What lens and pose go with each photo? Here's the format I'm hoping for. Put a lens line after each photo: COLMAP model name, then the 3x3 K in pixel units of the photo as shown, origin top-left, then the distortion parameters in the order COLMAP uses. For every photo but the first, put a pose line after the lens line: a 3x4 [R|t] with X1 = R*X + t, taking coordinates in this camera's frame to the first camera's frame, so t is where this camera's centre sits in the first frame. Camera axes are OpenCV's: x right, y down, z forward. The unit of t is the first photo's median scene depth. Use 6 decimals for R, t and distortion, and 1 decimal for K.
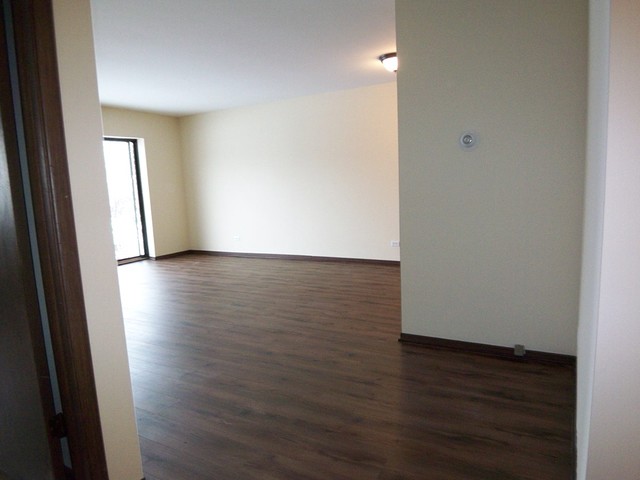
lens RADIAL K [[432.3, 0, 324.8], [0, 432.3, 247.3], [0, 0, 1]] dist [-0.009673, -0.045451]
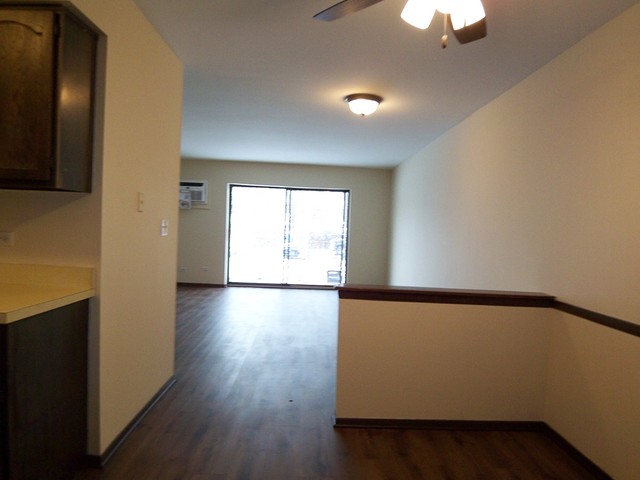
lens RADIAL K [[432.3, 0, 324.8], [0, 432.3, 247.3], [0, 0, 1]] dist [-0.009673, -0.045451]
pose [[0.514282, 0.106999, -0.850920, 0.833503], [-0.194542, 0.980877, 0.005763, -0.127828], [0.835265, 0.162576, 0.525264, 0.490237]]
